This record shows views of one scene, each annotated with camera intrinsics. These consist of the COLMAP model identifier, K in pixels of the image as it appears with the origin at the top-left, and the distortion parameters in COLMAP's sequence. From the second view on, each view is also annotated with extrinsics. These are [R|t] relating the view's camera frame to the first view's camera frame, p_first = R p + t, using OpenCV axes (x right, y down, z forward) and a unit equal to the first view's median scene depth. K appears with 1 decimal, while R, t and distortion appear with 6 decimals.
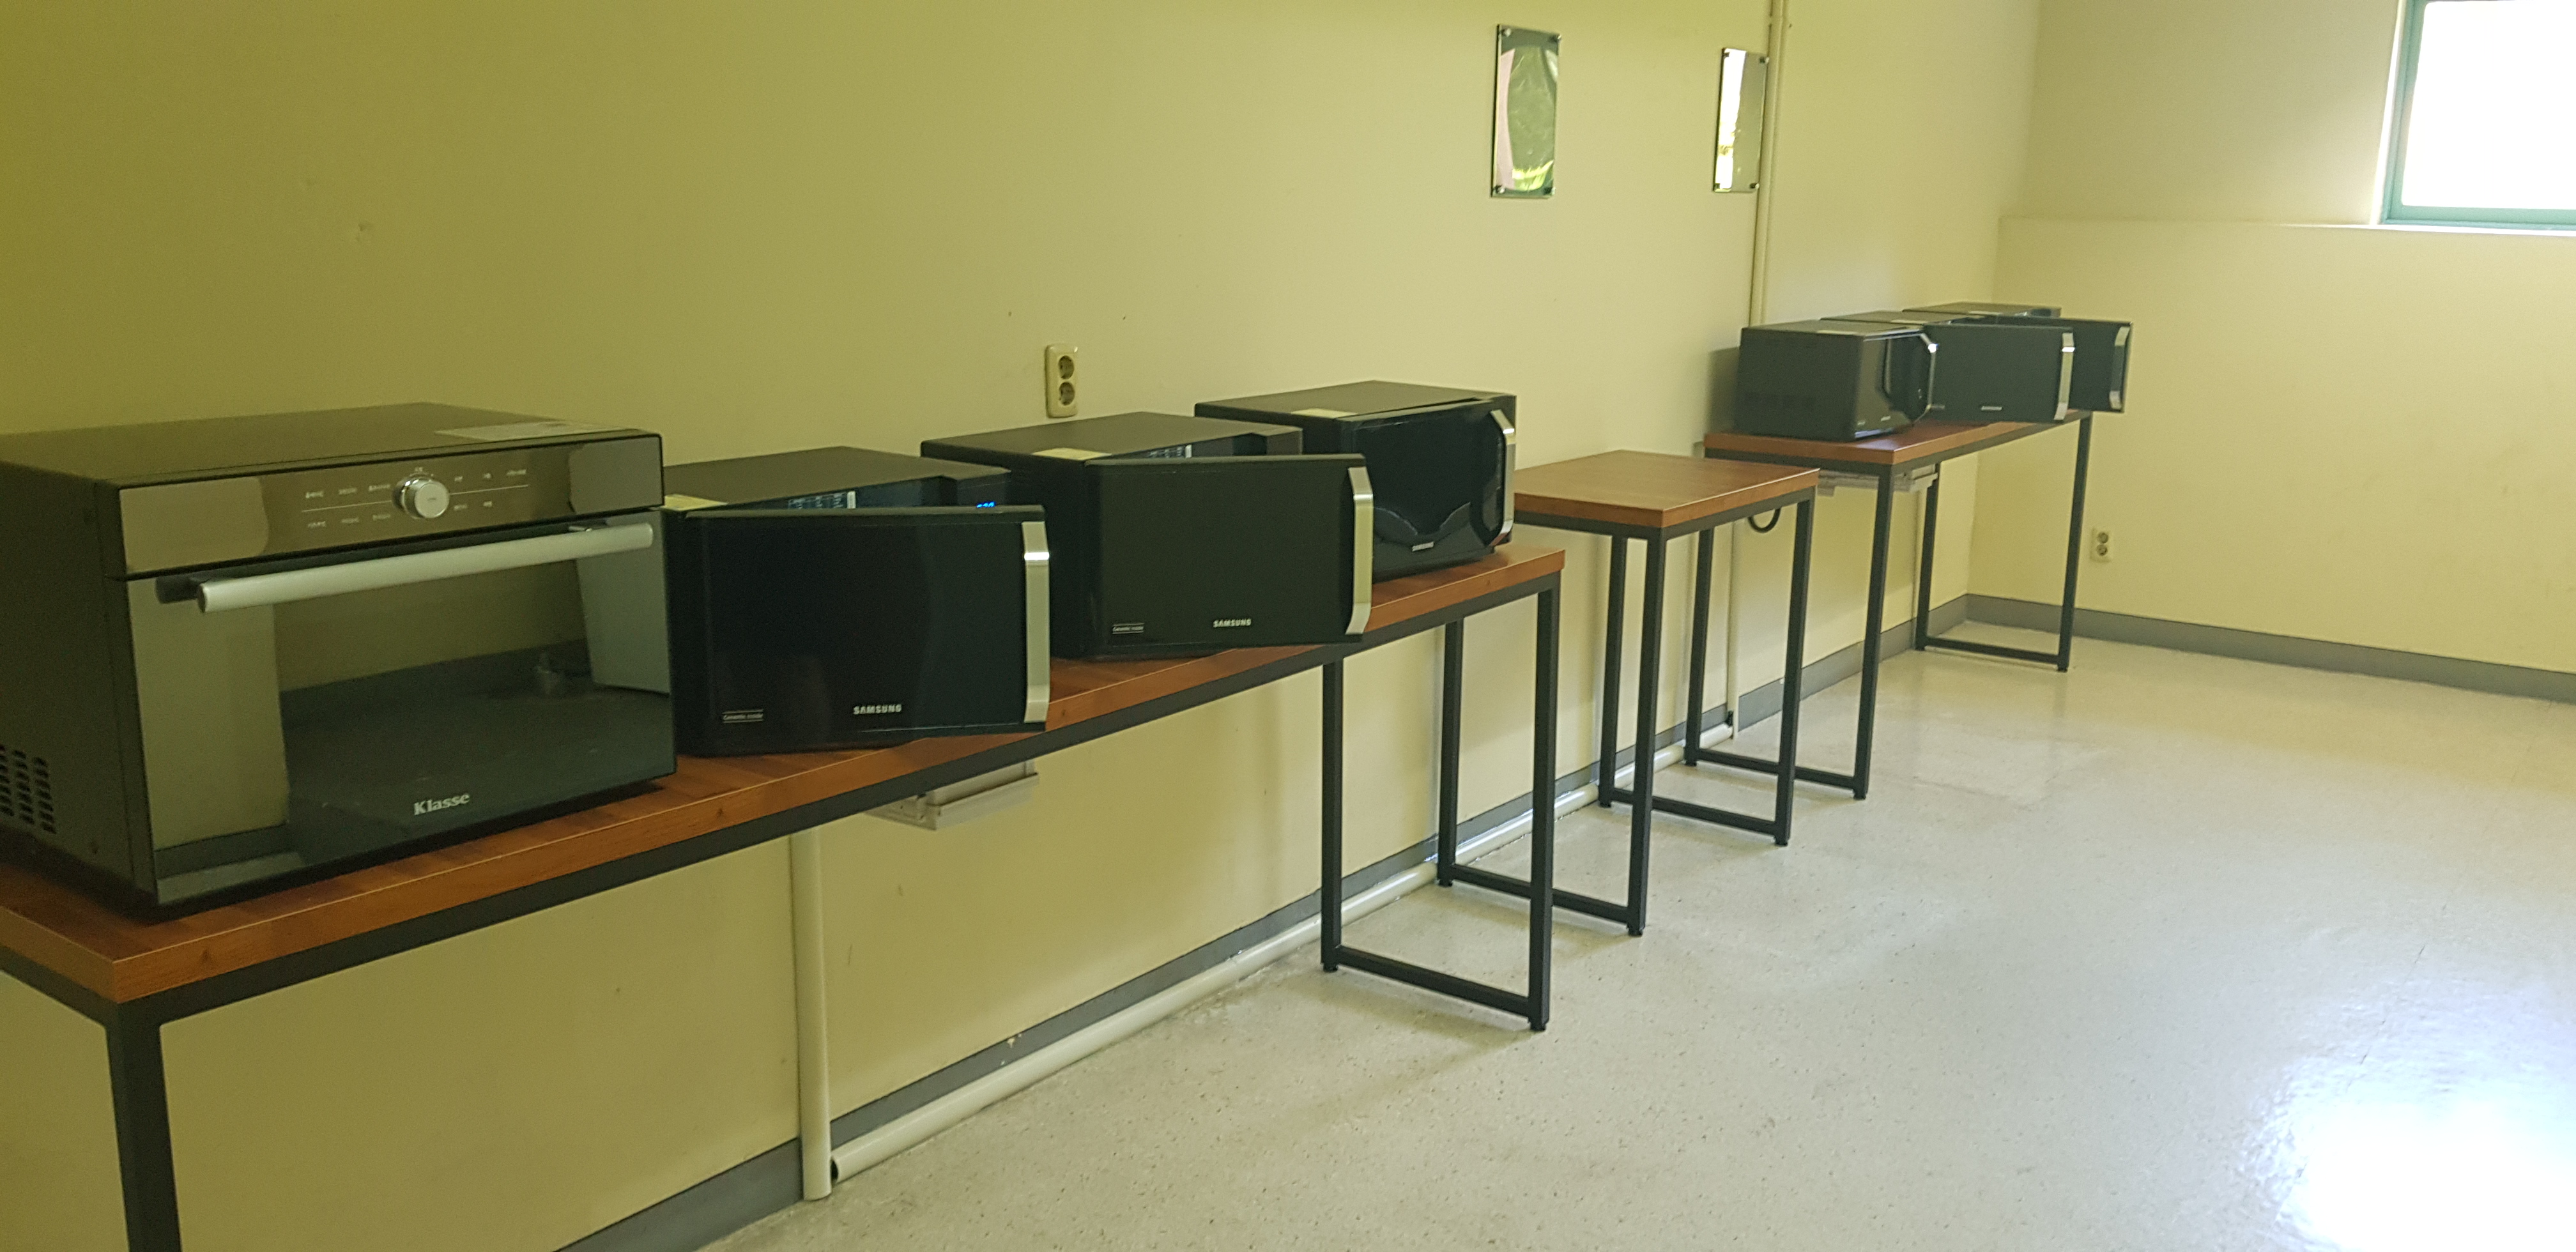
lens RADIAL K [[2040.4, 0, 1295.6], [0, 2040.4, 623.1], [0, 0, 1]] dist [0.028466, -0.006157]
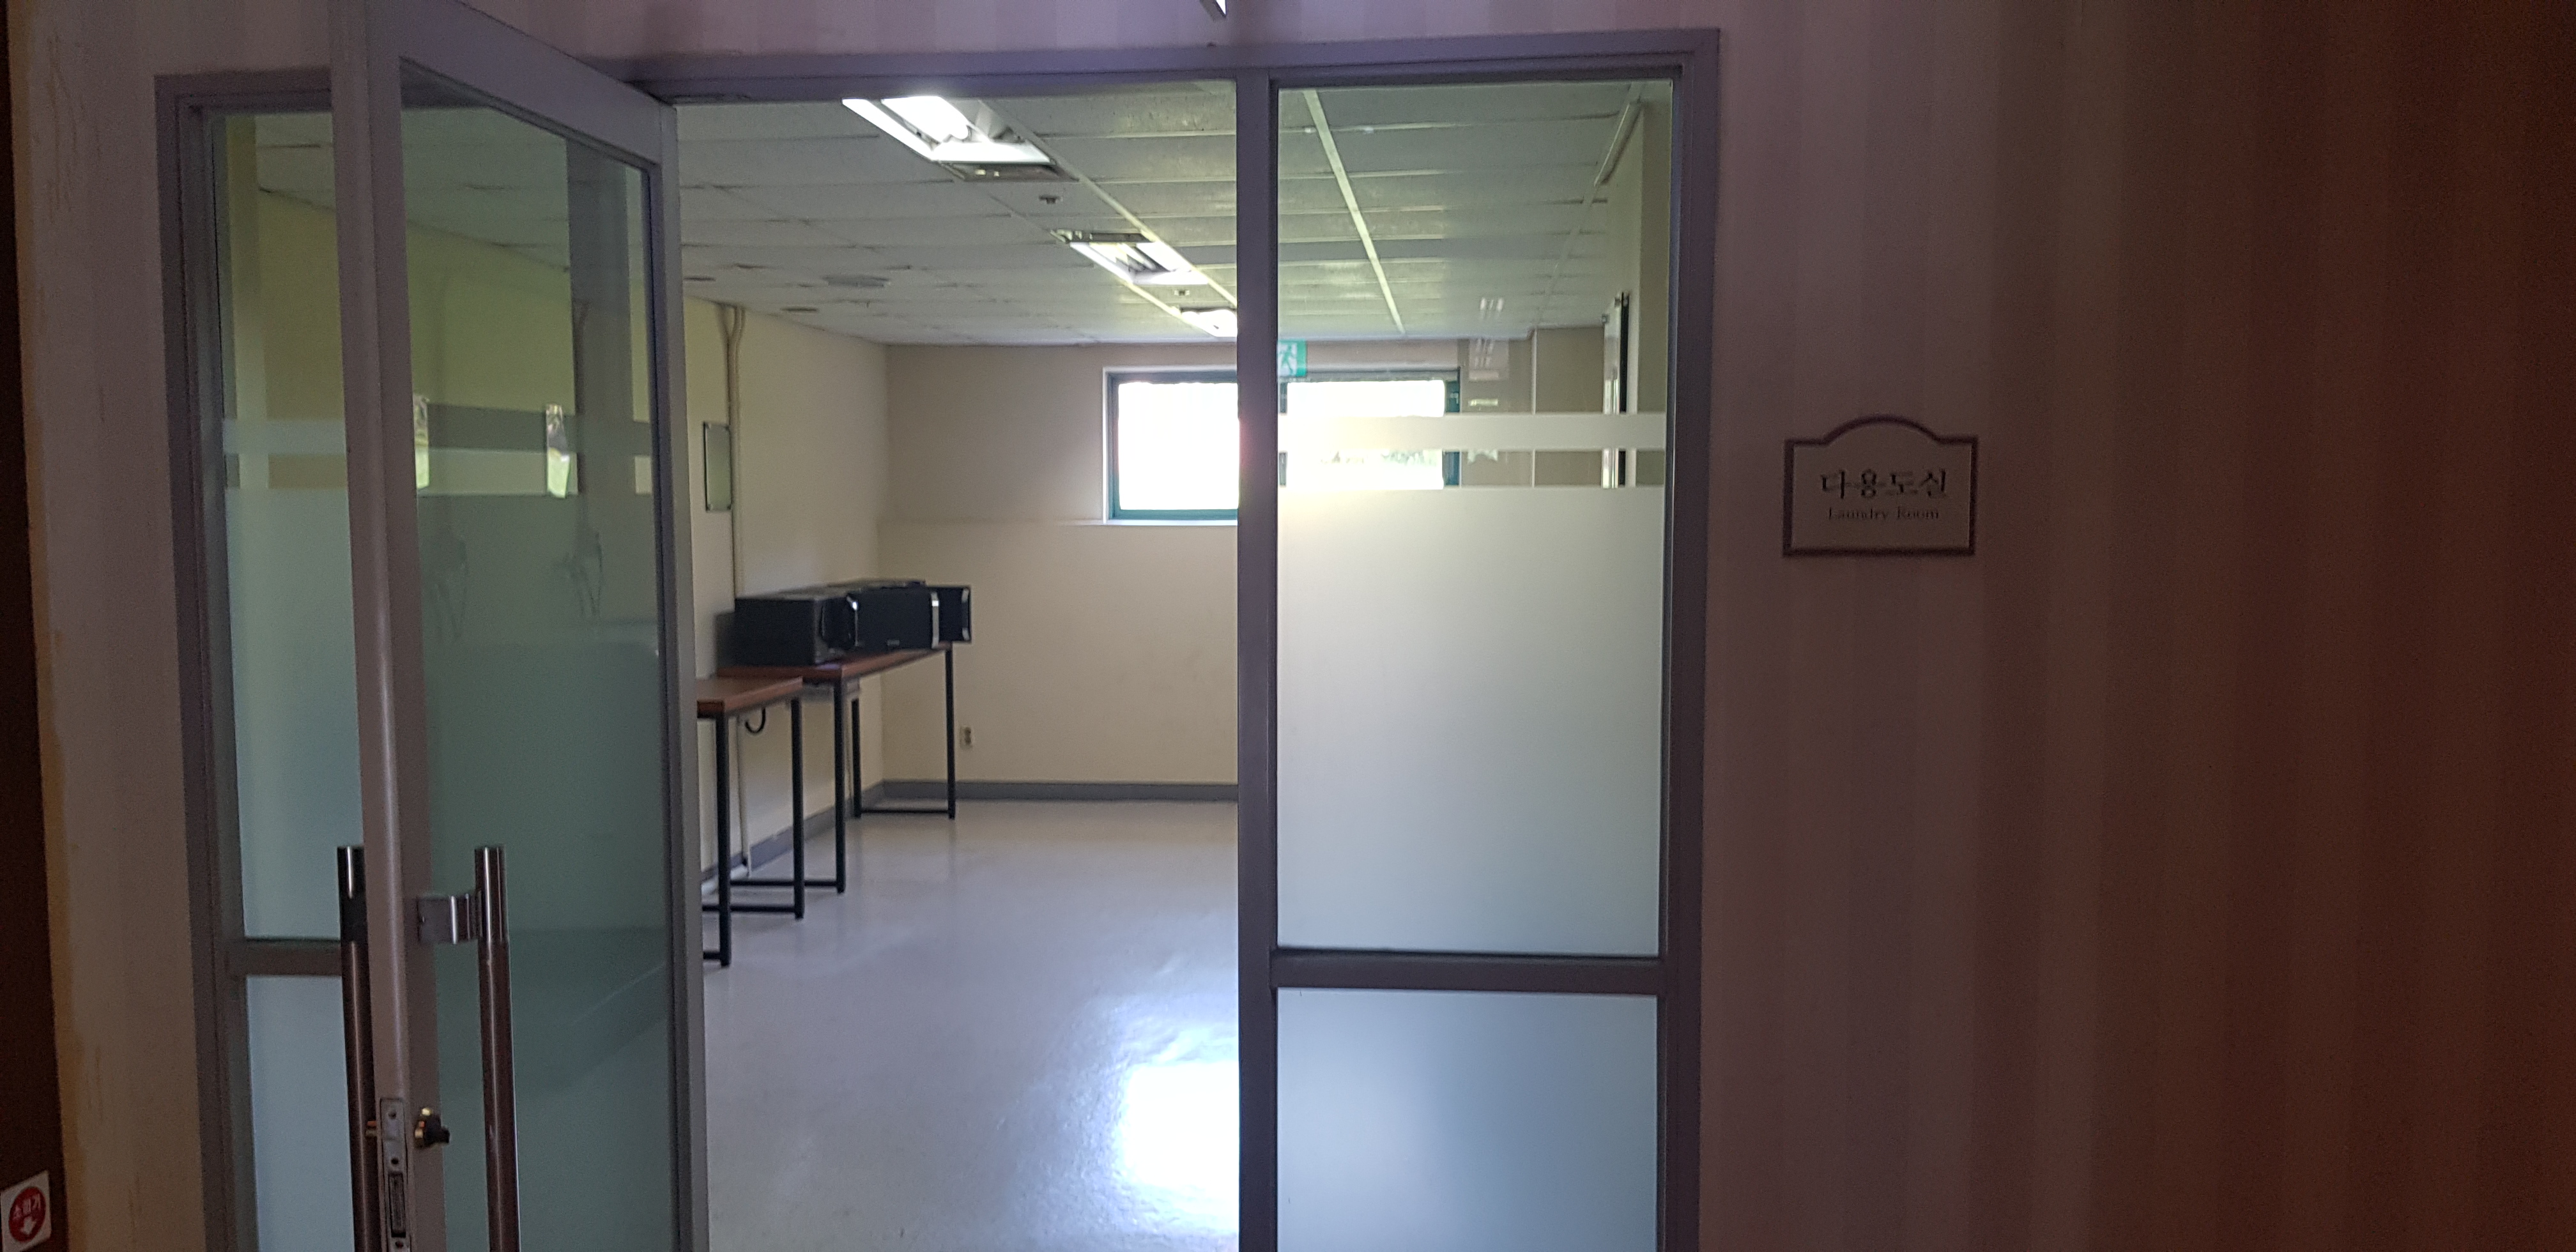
lens RADIAL K [[2040.4, 0, 1288.3], [0, 2040.4, 627.3], [0, 0, 1]] dist [0.028466, -0.006157]
pose [[0.856766, -0.055454, 0.512715, -0.198983], [0.127273, 0.986186, -0.106016, 0.086092], [-0.499754, 0.156086, 0.851988, -0.478486]]
